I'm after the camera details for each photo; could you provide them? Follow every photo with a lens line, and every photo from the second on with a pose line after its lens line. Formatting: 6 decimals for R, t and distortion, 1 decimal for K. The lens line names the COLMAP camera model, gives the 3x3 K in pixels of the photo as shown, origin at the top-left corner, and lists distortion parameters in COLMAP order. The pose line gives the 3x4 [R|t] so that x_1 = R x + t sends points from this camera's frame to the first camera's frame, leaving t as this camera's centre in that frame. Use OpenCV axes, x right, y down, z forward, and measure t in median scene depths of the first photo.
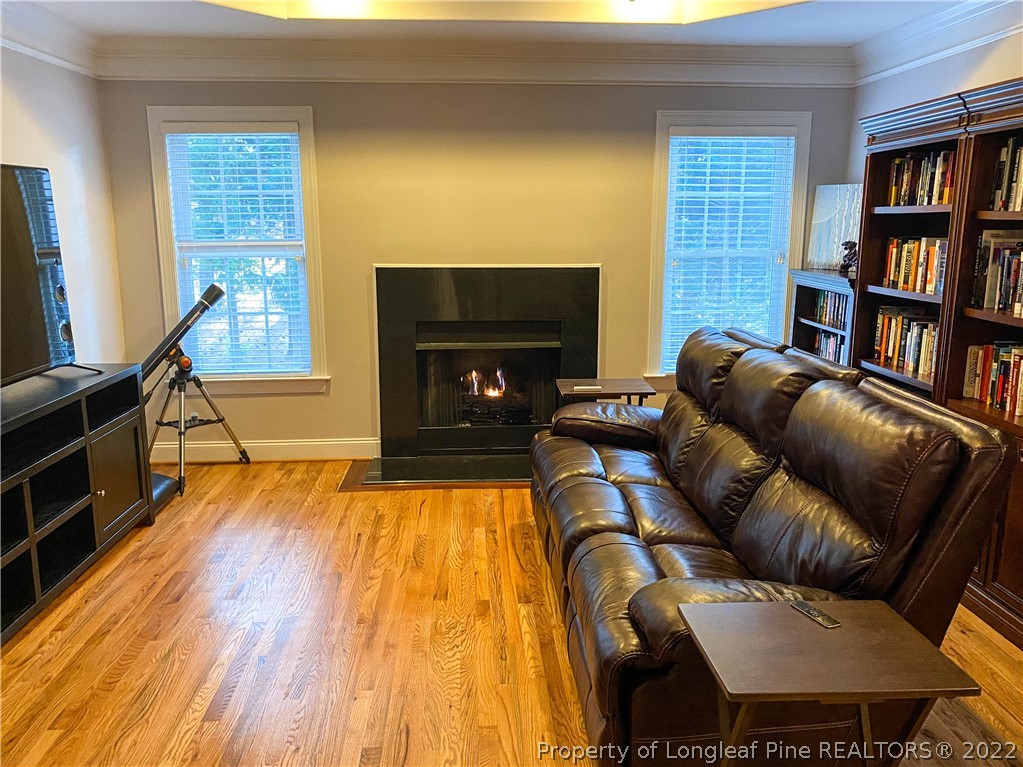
lens RADIAL K [[808.6, 0, 513.2], [0, 808.6, 378.8], [0, 0, 1]] dist [0.050598, -0.013247]
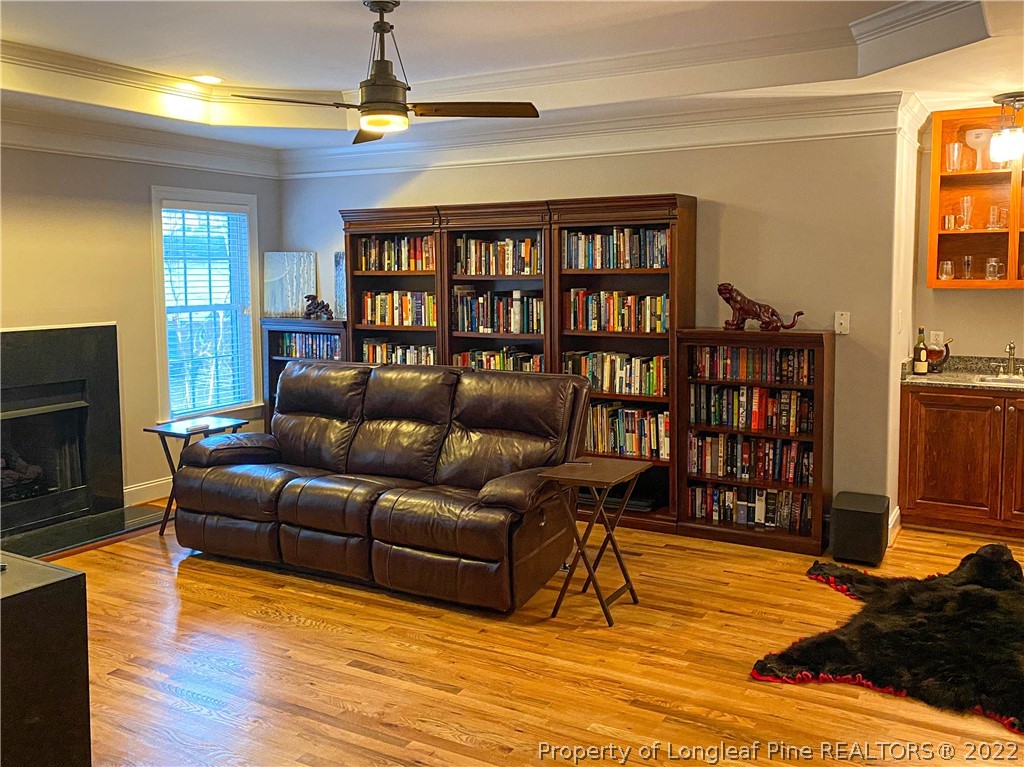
lens RADIAL K [[919.2, 0, 512.0], [0, 919.2, 345.4], [0, 0, 1]] dist [0.101441, -0.000595]
pose [[0.552634, -0.074709, 0.830069, -0.831584], [0.169264, 0.985278, -0.024013, 0.005707], [-0.816055, 0.153771, 0.557144, -0.118779]]
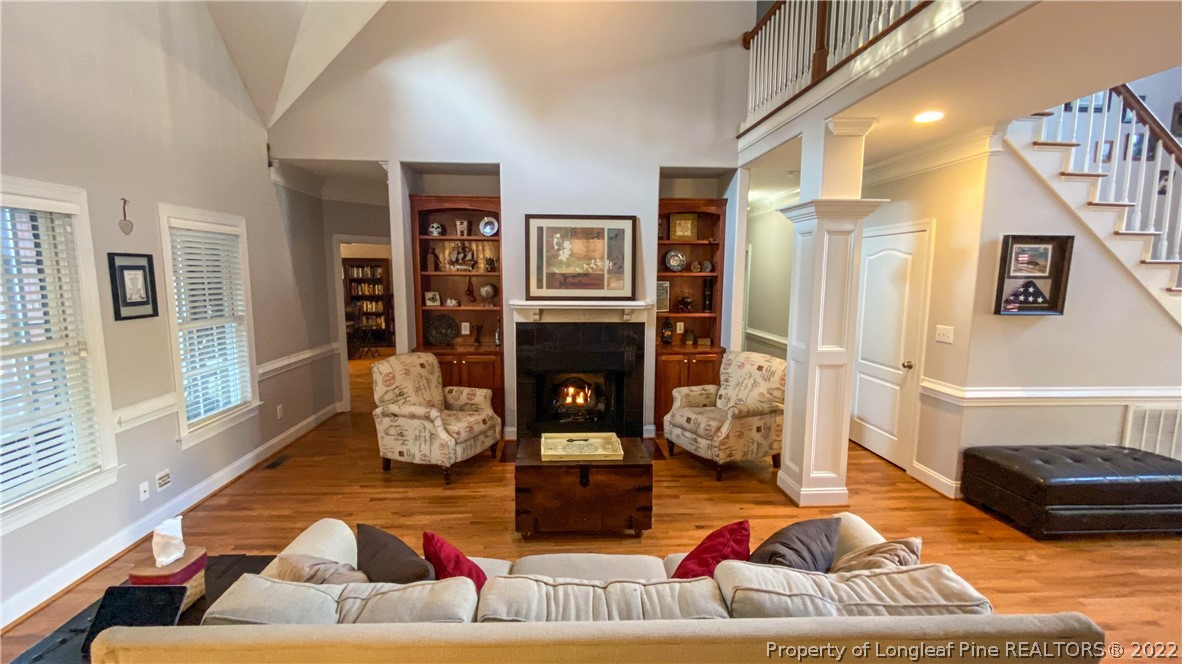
lens RADIAL K [[501.4, 0, 577.7], [0, 501.4, 333.4], [0, 0, 1]] dist [-0.001729, -0.000031]
pose [[0.017676, -0.120150, 0.992598, -2.573449], [0.192186, 0.974650, 0.114555, 0.106465], [-0.981199, 0.188739, 0.040319, -0.772318]]
